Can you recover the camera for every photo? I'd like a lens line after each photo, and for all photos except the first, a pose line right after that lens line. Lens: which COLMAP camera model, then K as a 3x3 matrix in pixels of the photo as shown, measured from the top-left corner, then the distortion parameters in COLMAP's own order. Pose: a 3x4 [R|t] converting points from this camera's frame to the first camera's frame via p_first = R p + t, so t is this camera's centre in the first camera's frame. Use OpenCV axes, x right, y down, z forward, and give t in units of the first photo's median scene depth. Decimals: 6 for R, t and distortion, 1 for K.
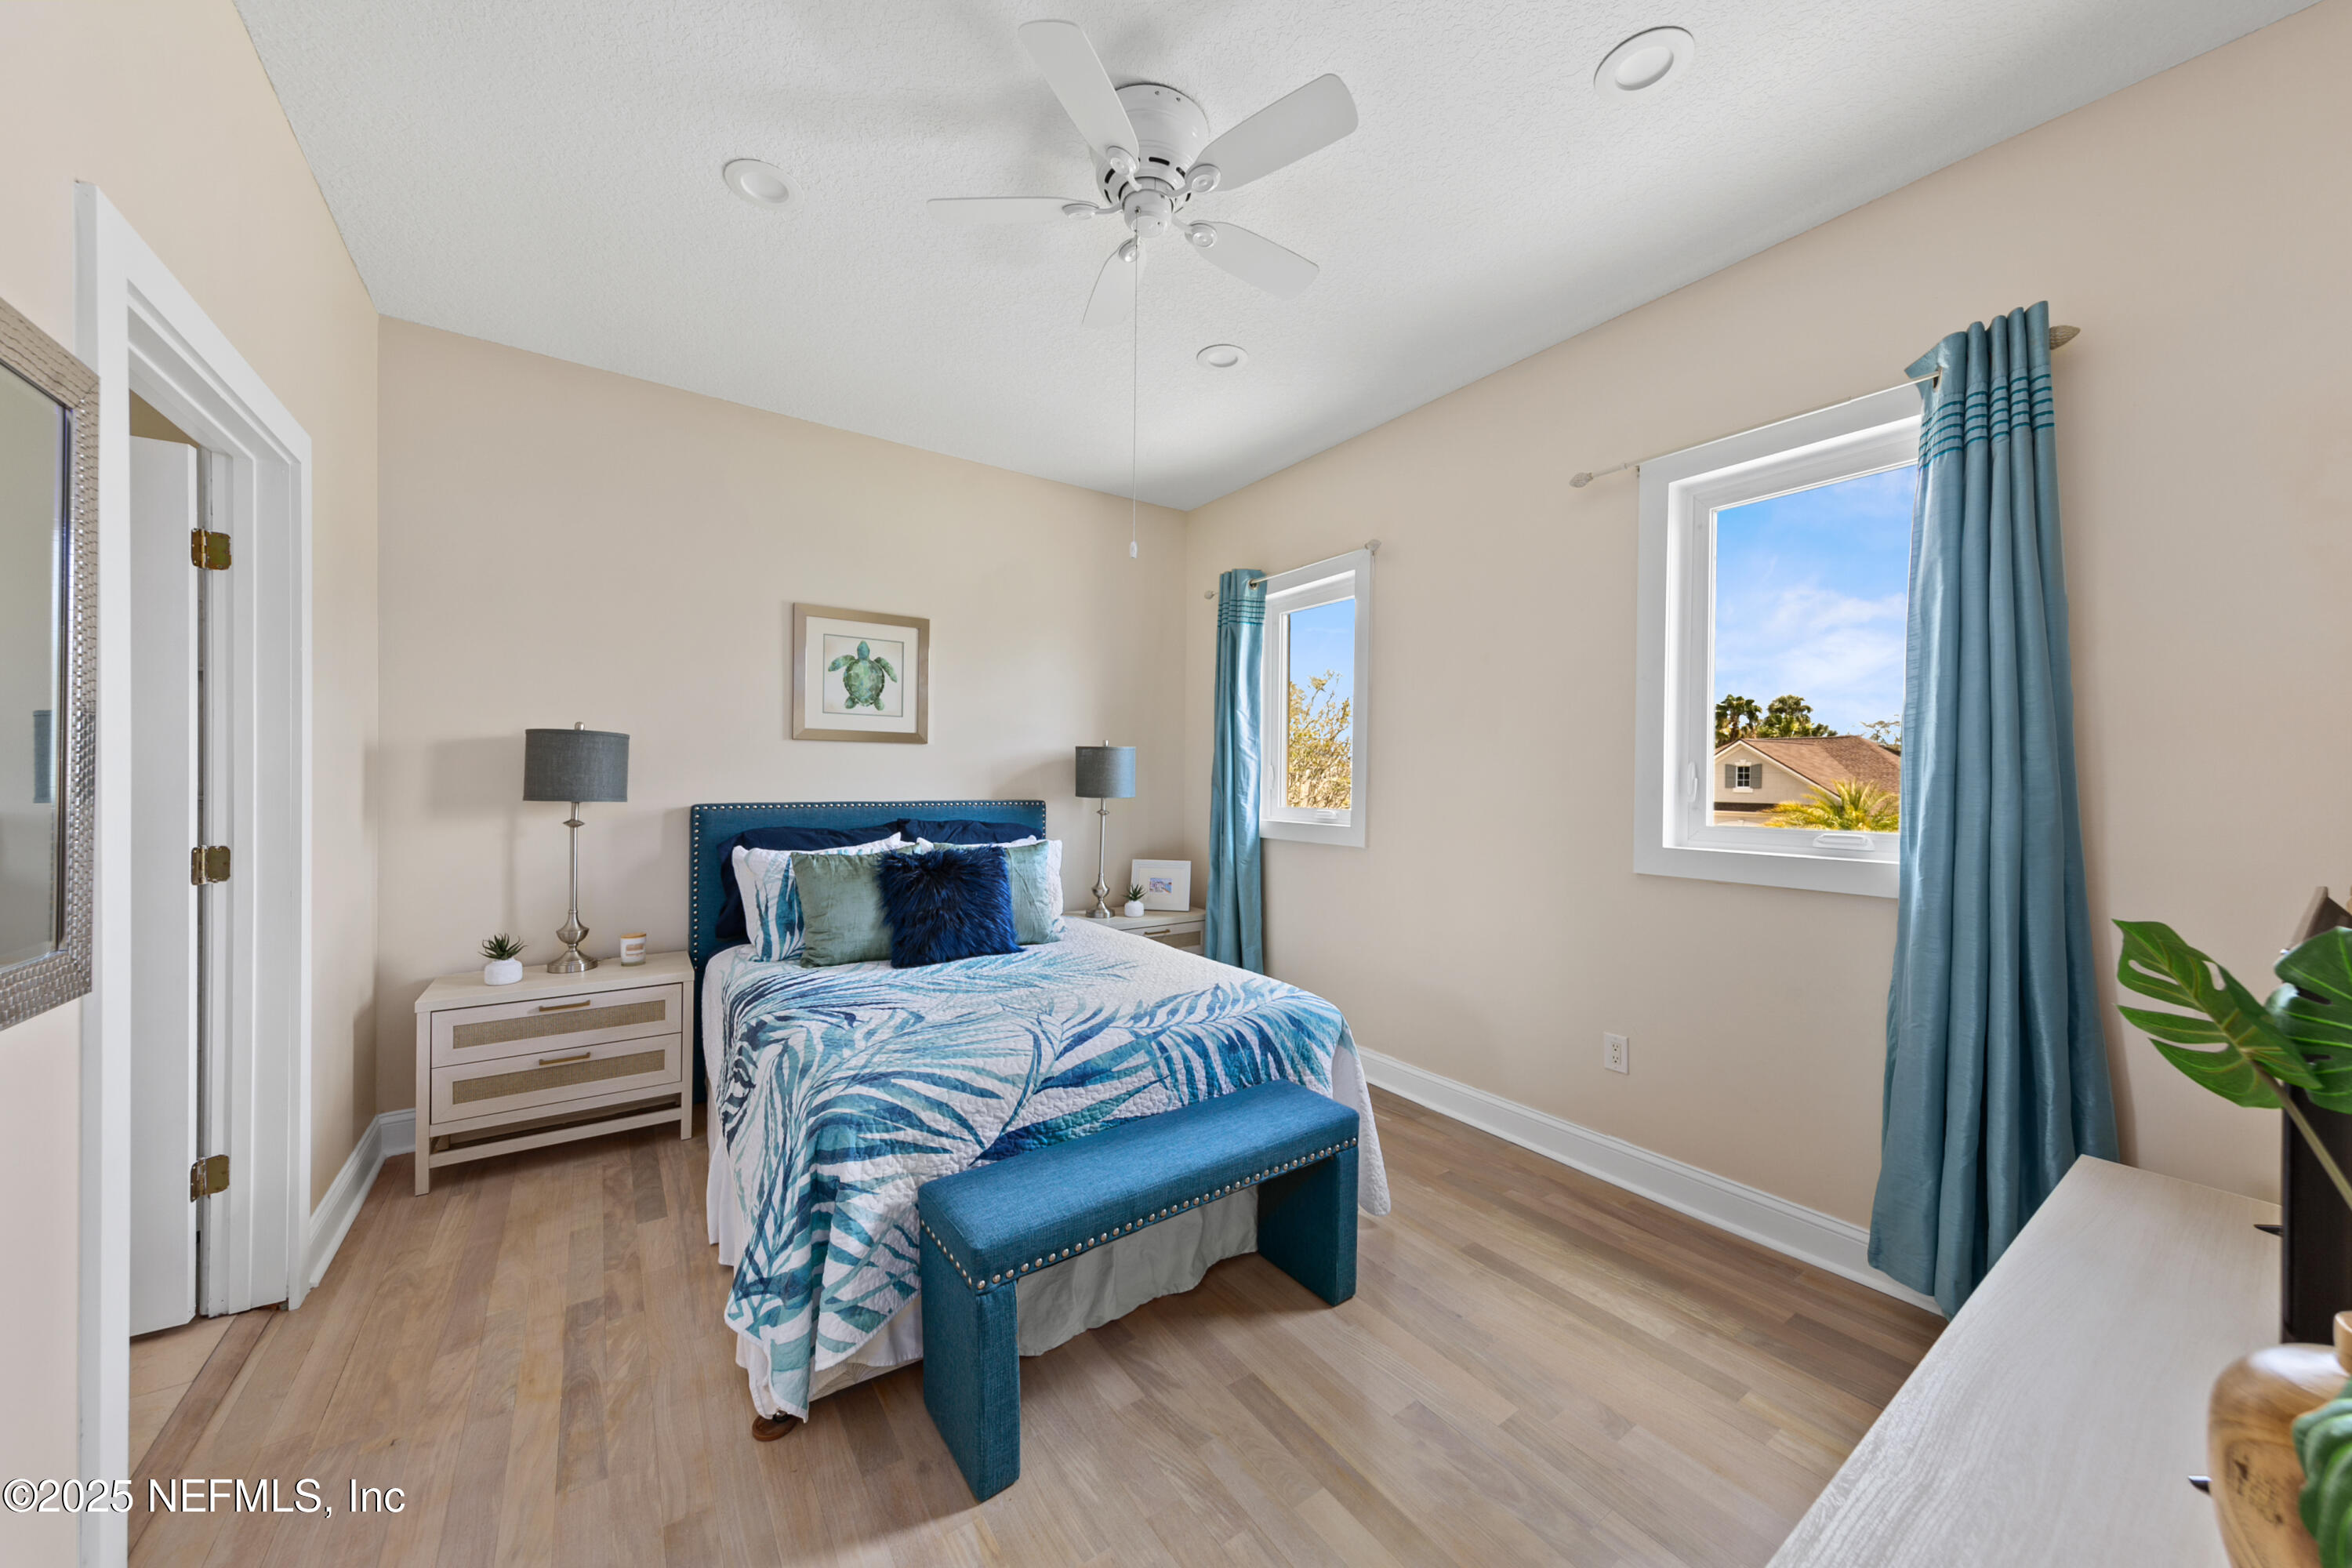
lens RADIAL K [[837.3, 0, 1181.7], [0, 837.3, 779.2], [0, 0, 1]] dist [0.005221, -0.000222]
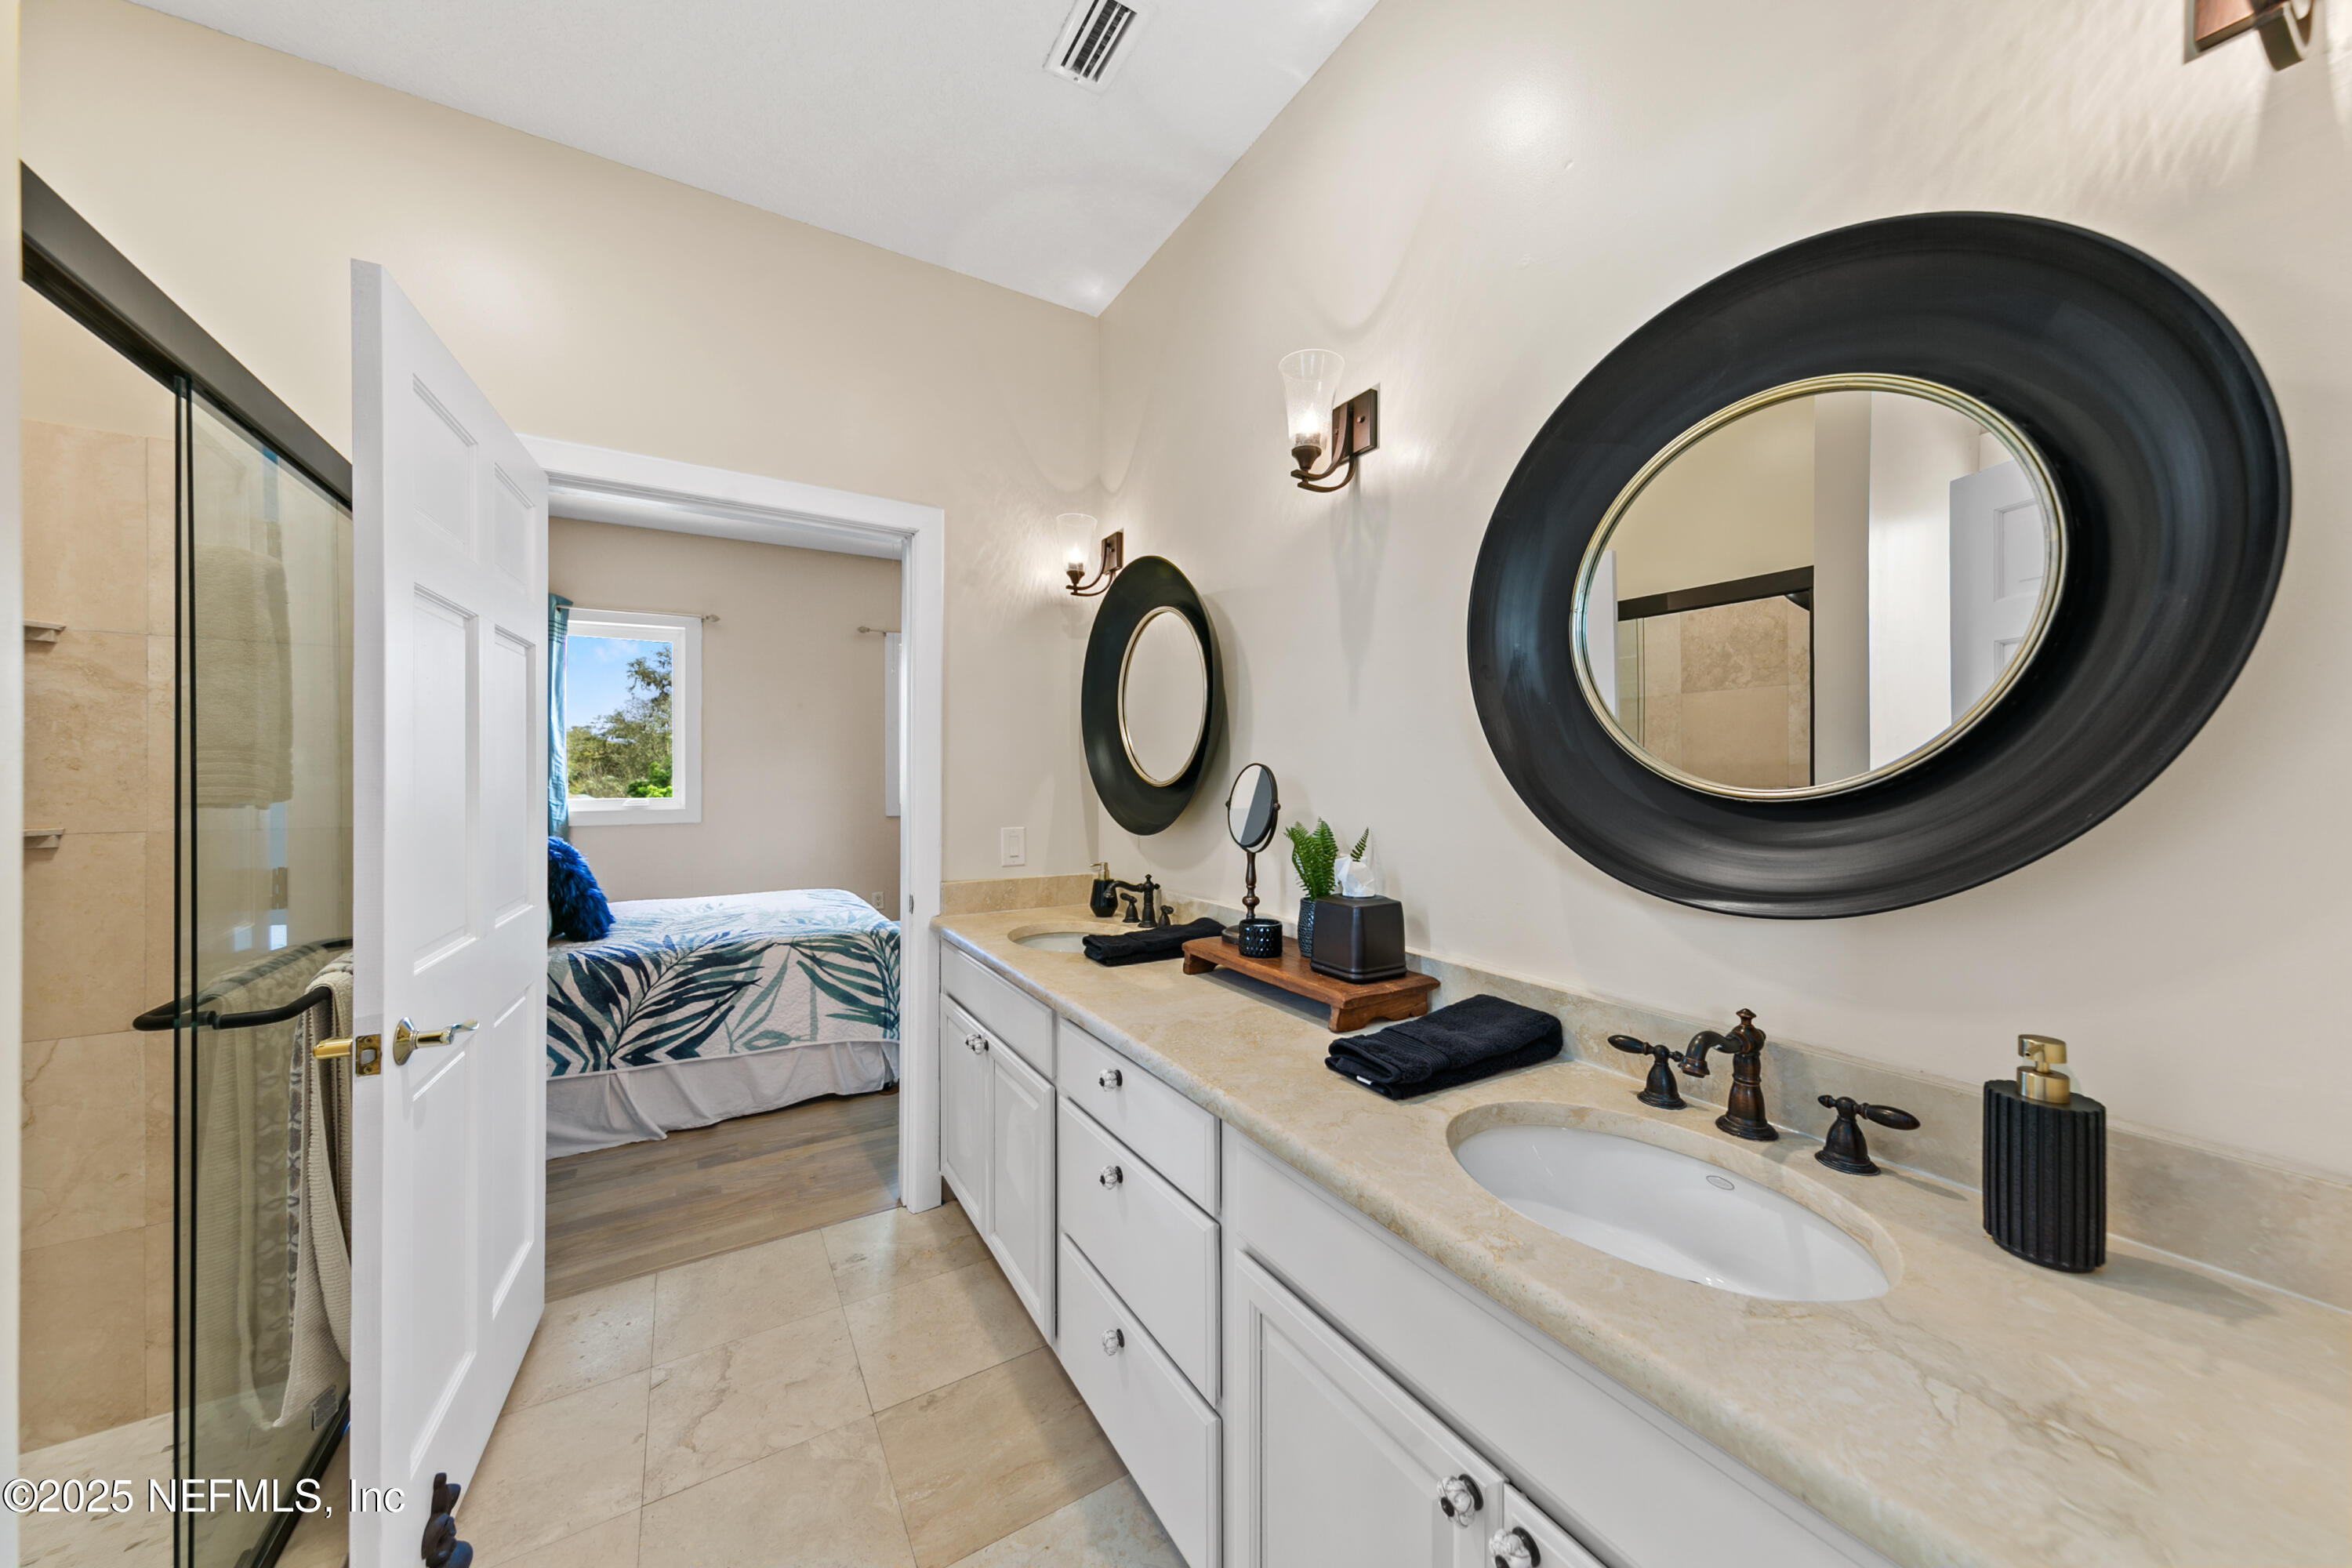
lens RADIAL K [[837.3, 0, 1177.2], [0, 837.3, 773.0], [0, 0, 1]] dist [0.005221, -0.000222]
pose [[0.060744, -0.009243, 0.998111, -1.996079], [0.001496, 0.999957, 0.009169, -0.029527], [-0.998152, 0.000936, 0.060756, 0.136843]]
